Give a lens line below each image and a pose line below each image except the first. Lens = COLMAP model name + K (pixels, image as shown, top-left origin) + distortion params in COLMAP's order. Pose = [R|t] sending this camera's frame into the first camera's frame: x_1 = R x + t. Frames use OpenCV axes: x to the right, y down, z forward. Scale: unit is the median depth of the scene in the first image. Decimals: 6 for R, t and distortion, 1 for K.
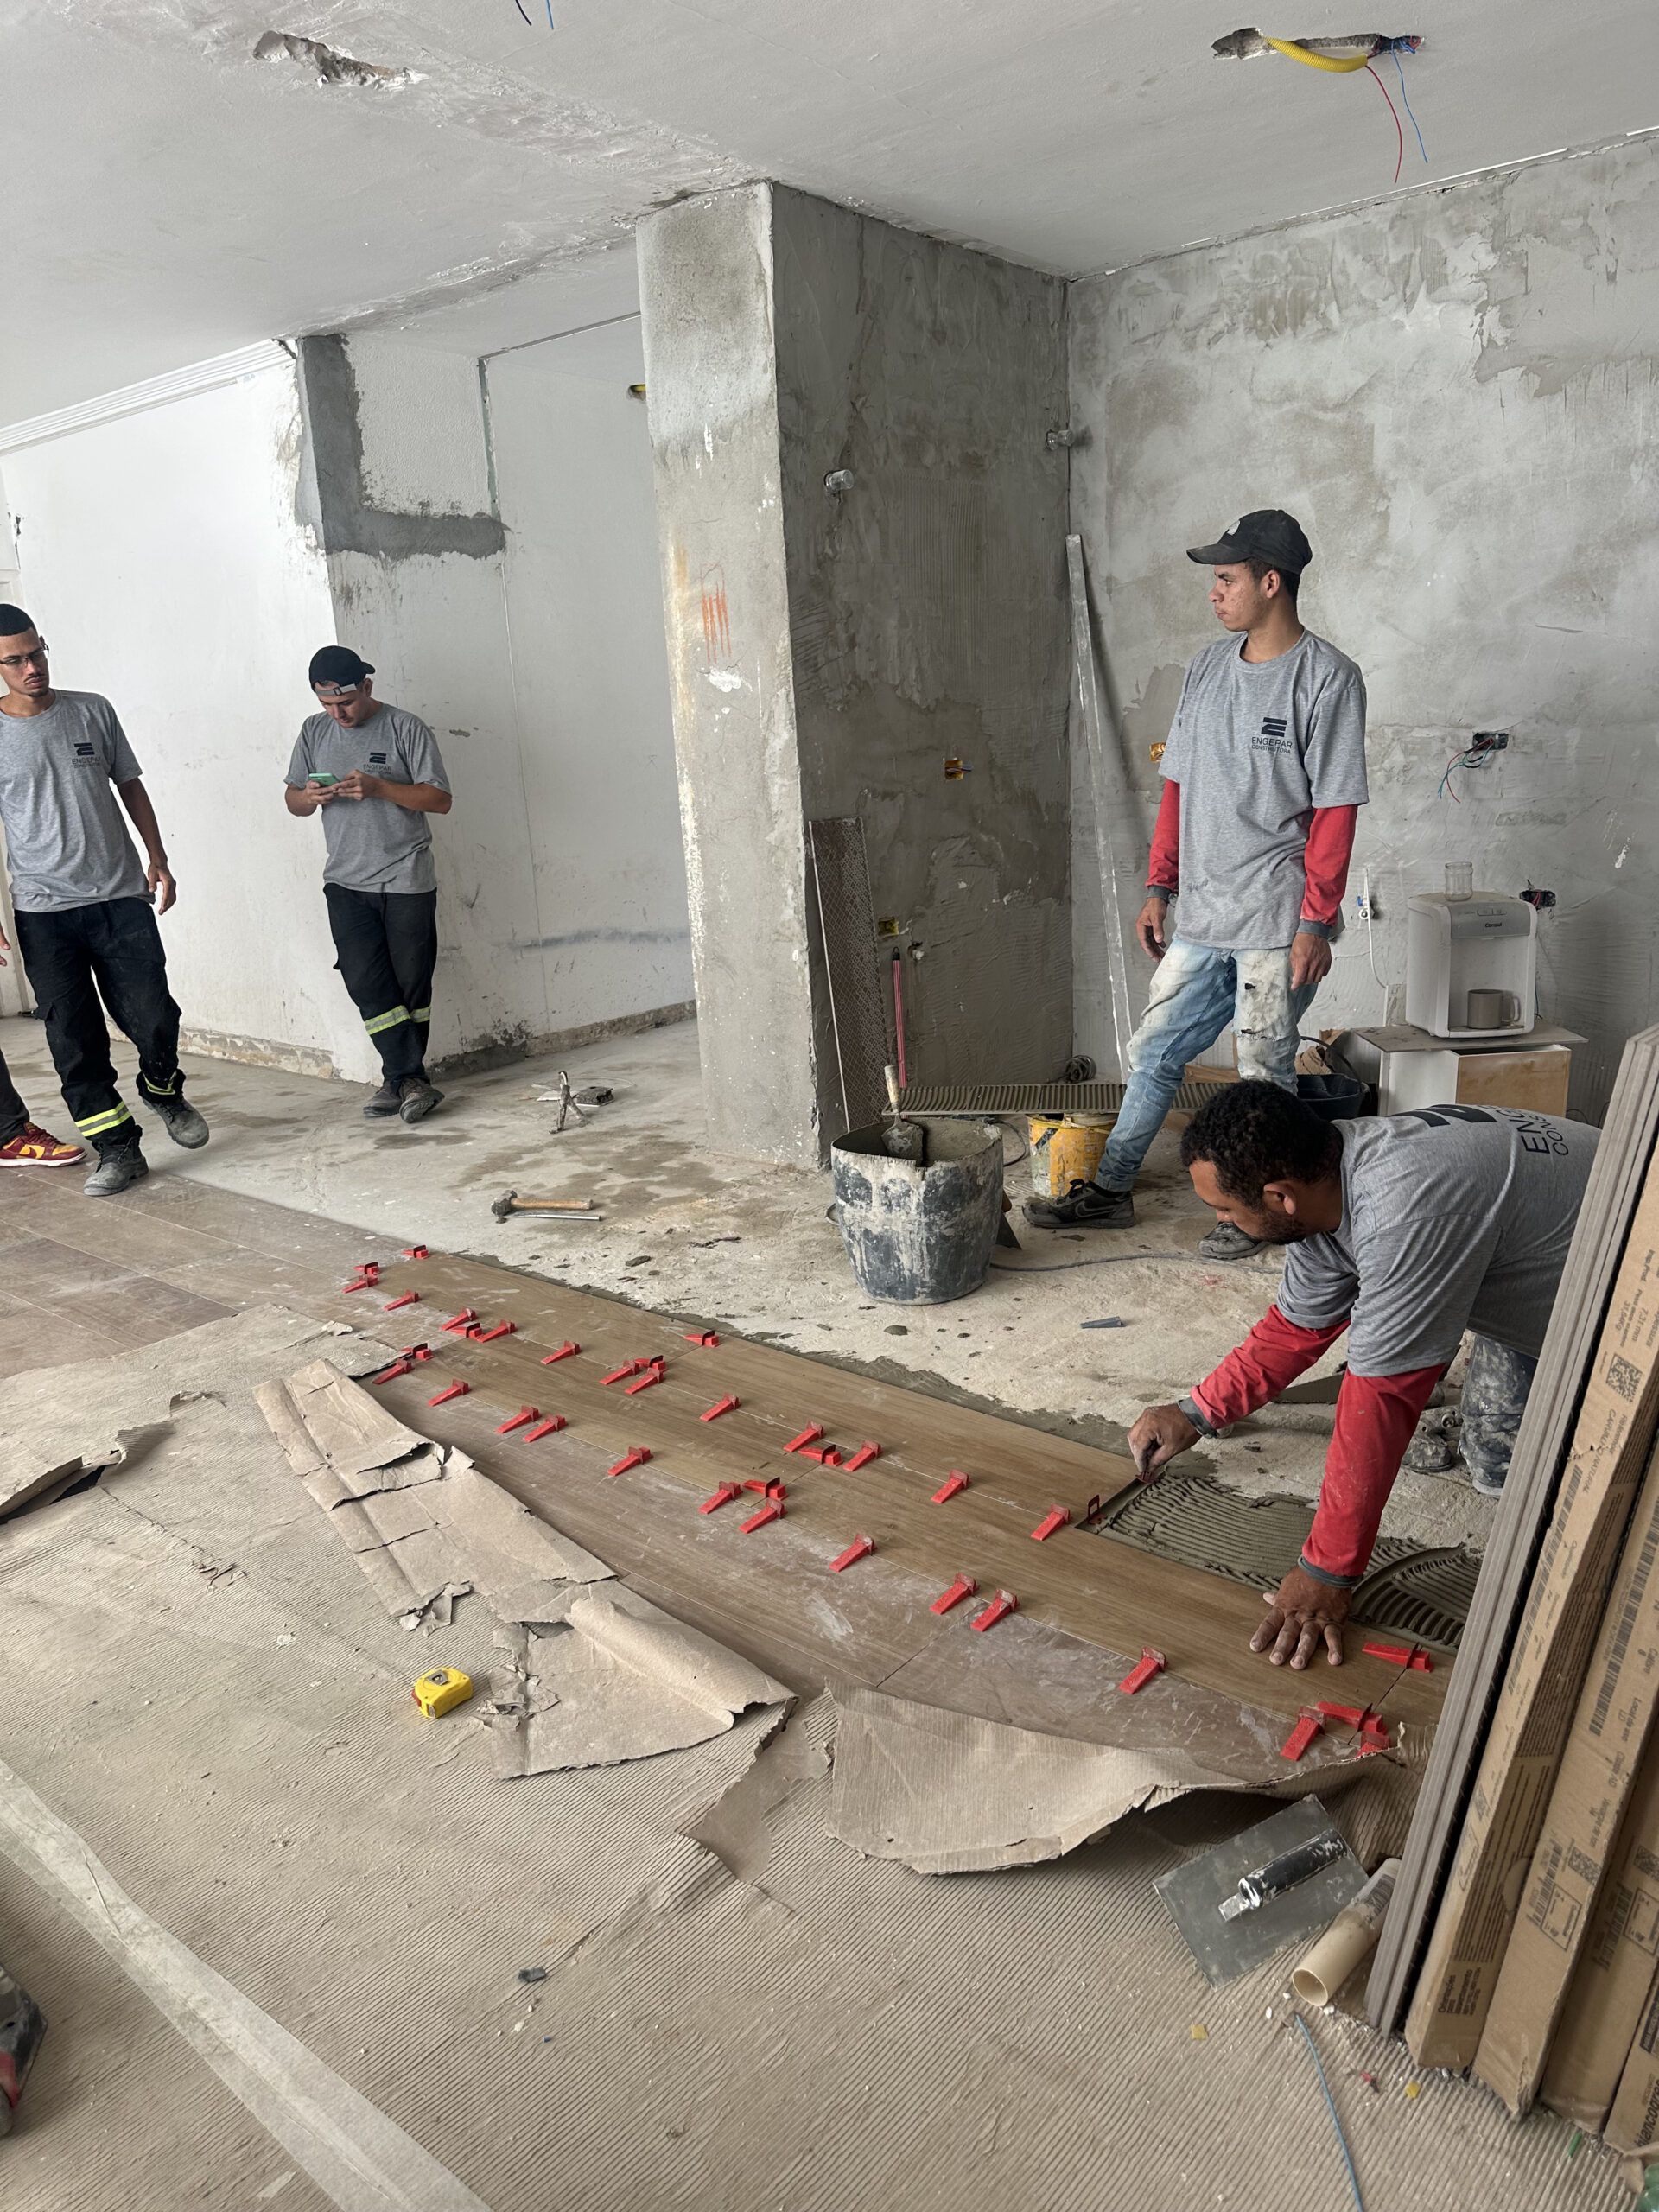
lens RADIAL K [[1524.0, 0, 830.2], [0, 1524.0, 1105.3], [0, 0, 1]] dist [-0.000783, -0.023529]
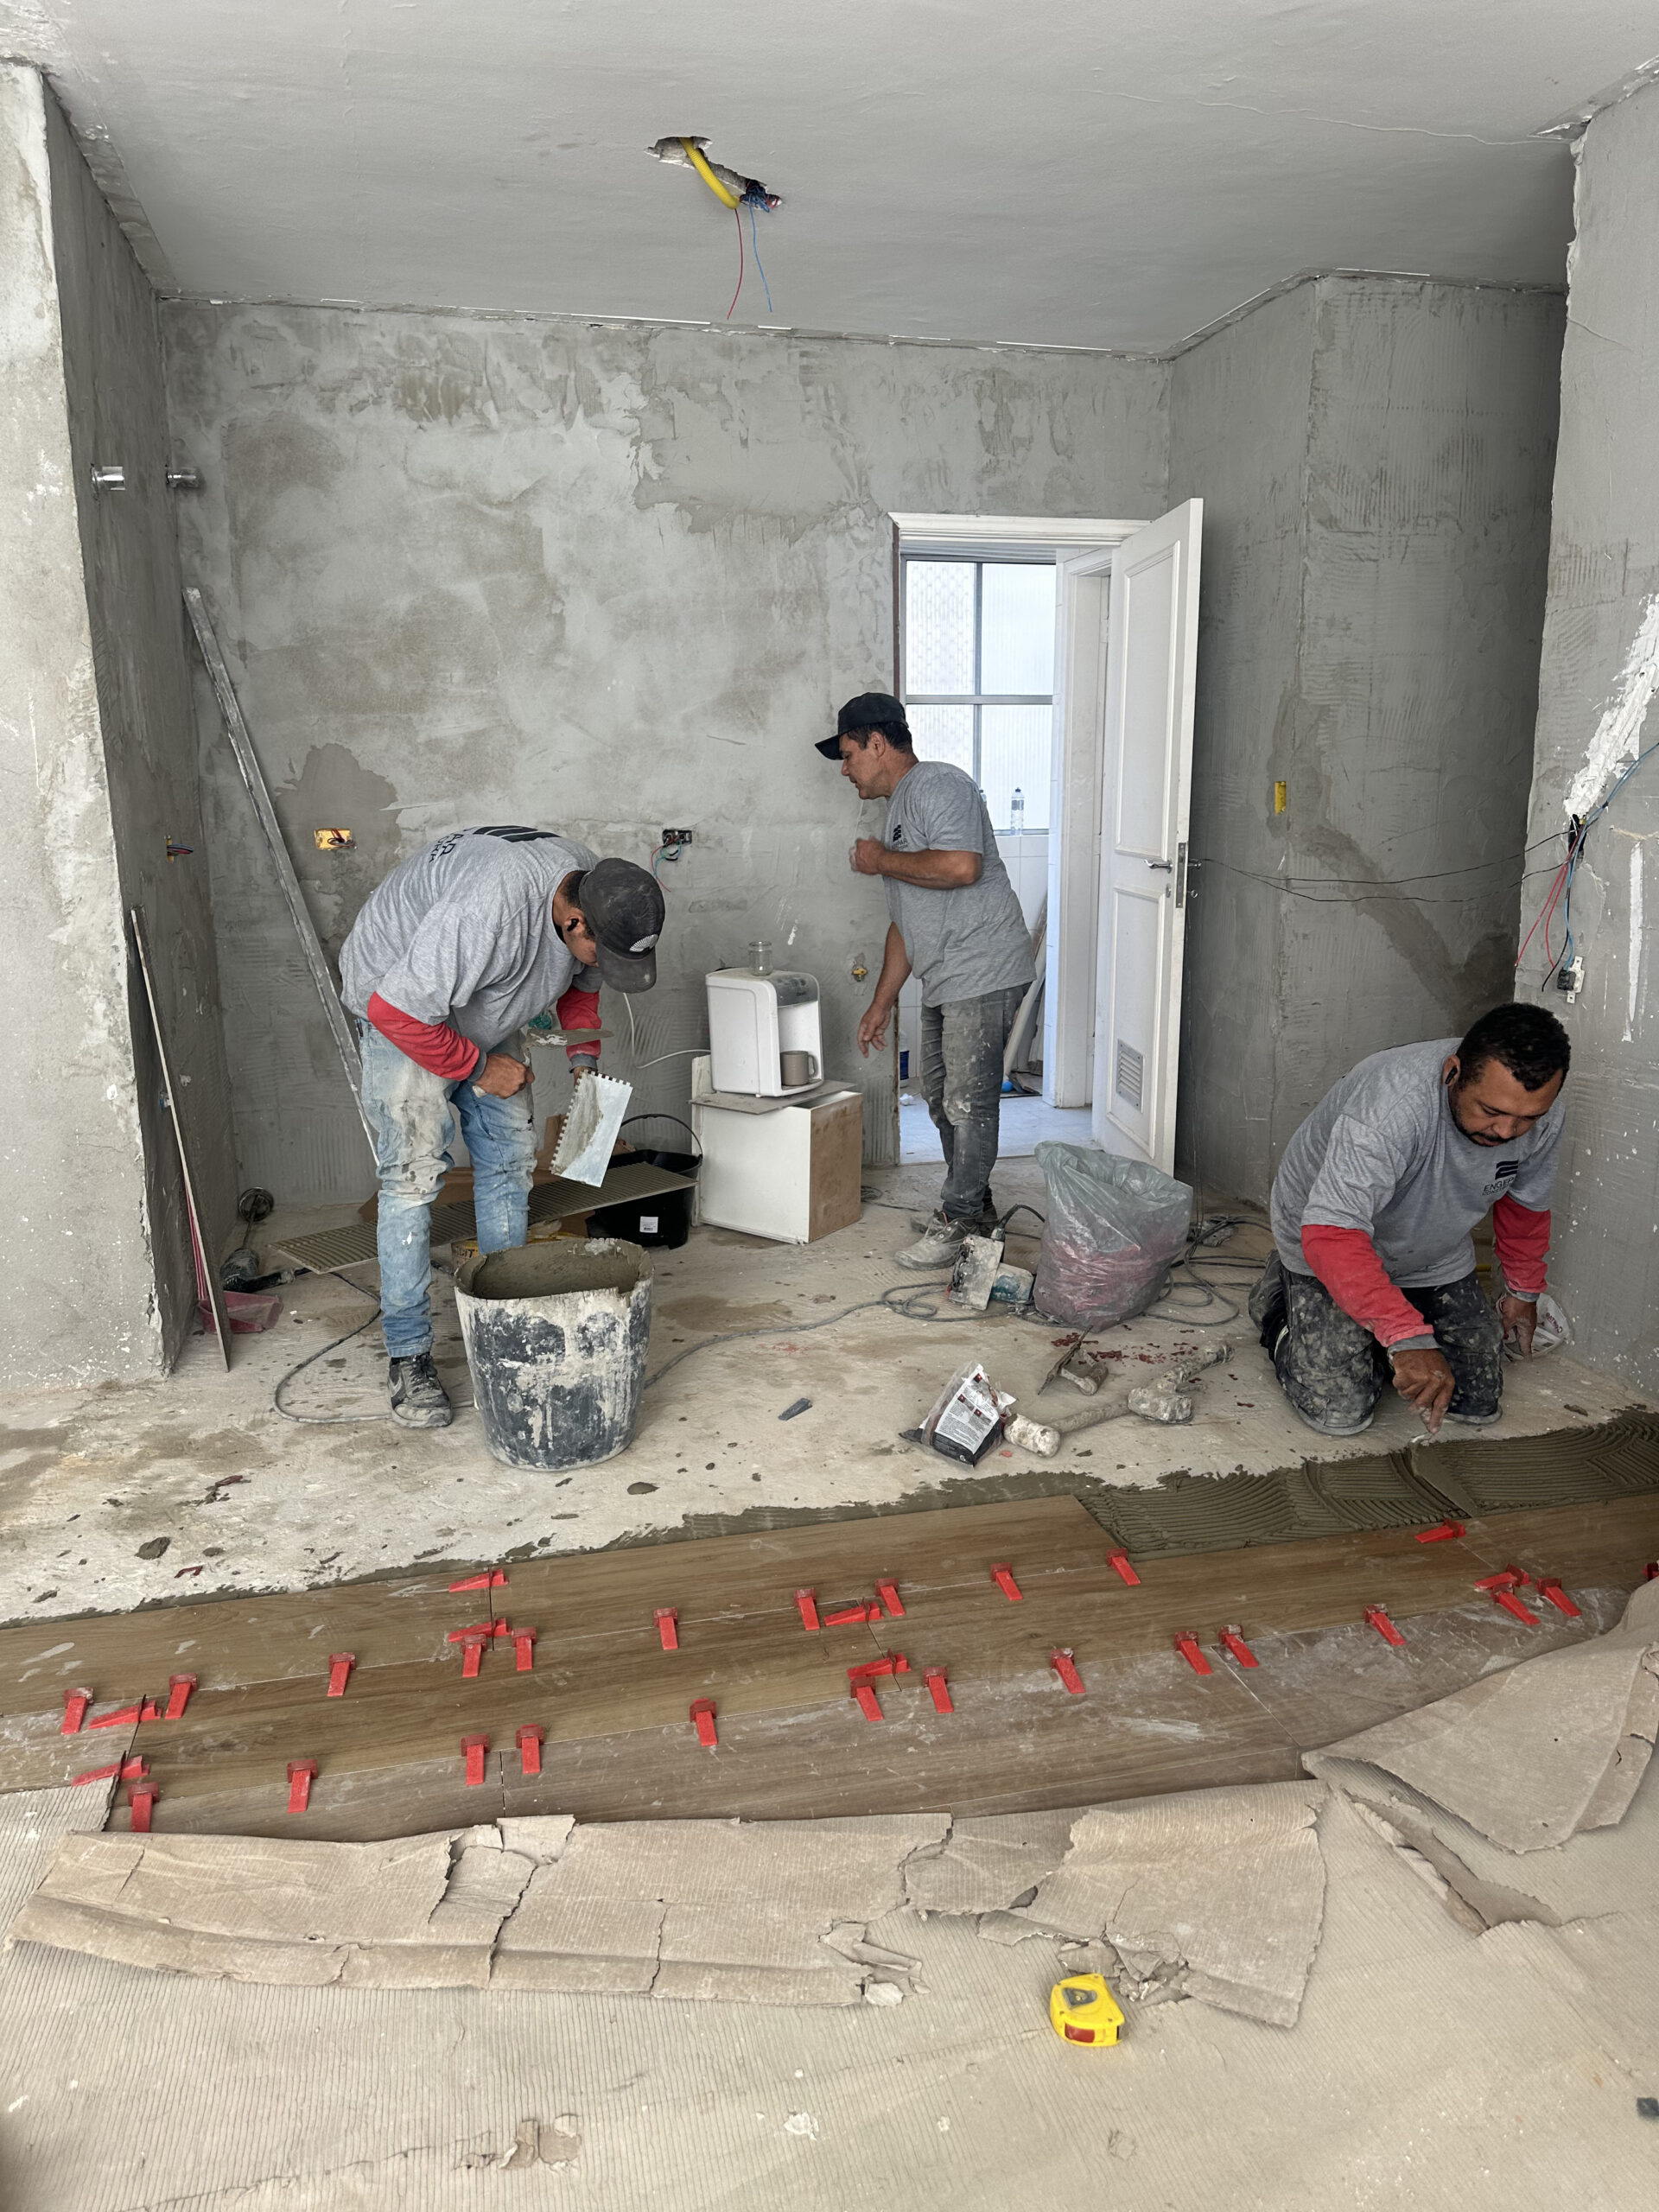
lens RADIAL K [[1563.3, 0, 831.4], [0, 1563.3, 1108.6], [0, 0, 1]] dist [-0.009513, -0.026056]
pose [[0.592008, -0.105681, 0.798973, -0.418825], [0.171612, 0.985160, 0.003150, -0.033206], [-0.787449, 0.135249, 0.601359, 0.273032]]
